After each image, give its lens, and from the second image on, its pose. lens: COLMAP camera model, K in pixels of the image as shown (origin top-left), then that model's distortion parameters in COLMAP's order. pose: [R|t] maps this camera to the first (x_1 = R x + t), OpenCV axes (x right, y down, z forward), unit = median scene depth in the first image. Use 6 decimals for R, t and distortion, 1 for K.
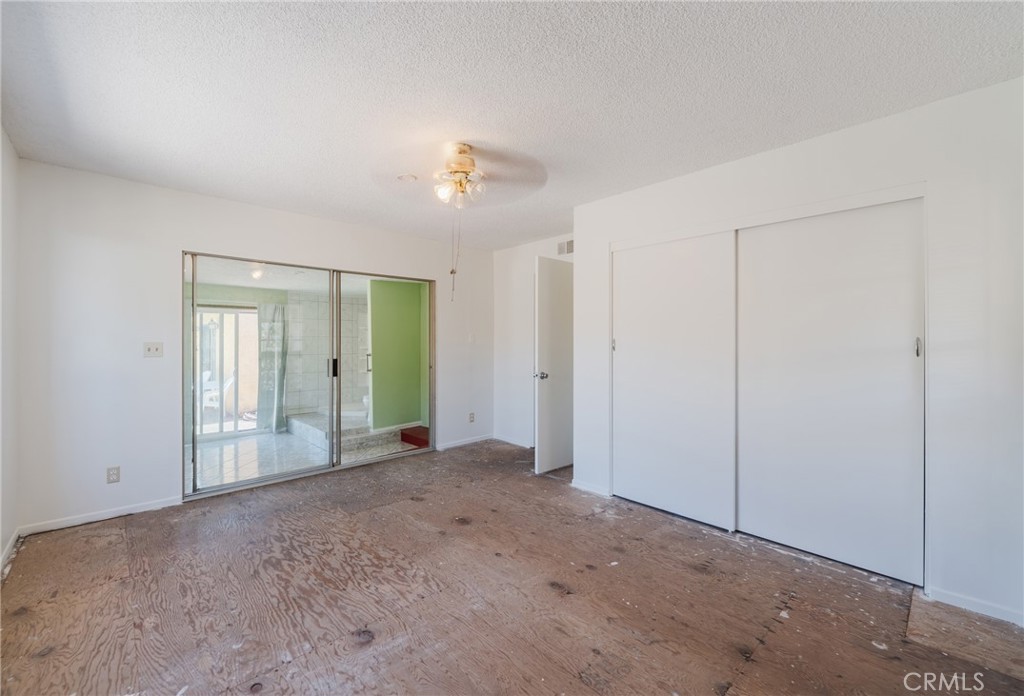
lens RADIAL K [[420.8, 0, 511.3], [0, 420.8, 344.1], [0, 0, 1]] dist [0.000122, 0.000005]
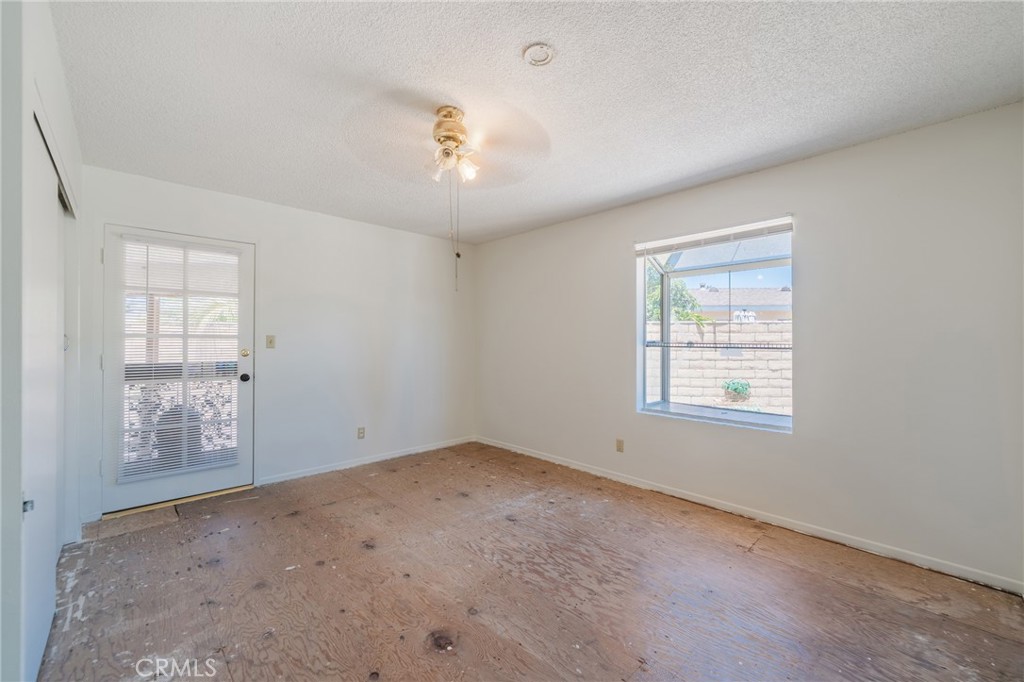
lens RADIAL K [[418.0, 0, 512.7], [0, 418.0, 340.0], [0, 0, 1]] dist [-0.001396, -0.000159]
pose [[-0.999922, -0.002571, 0.012192, -0.280775], [-0.002532, 0.999992, 0.003164, -0.004940], [-0.012200, 0.003133, -0.999921, 1.990483]]
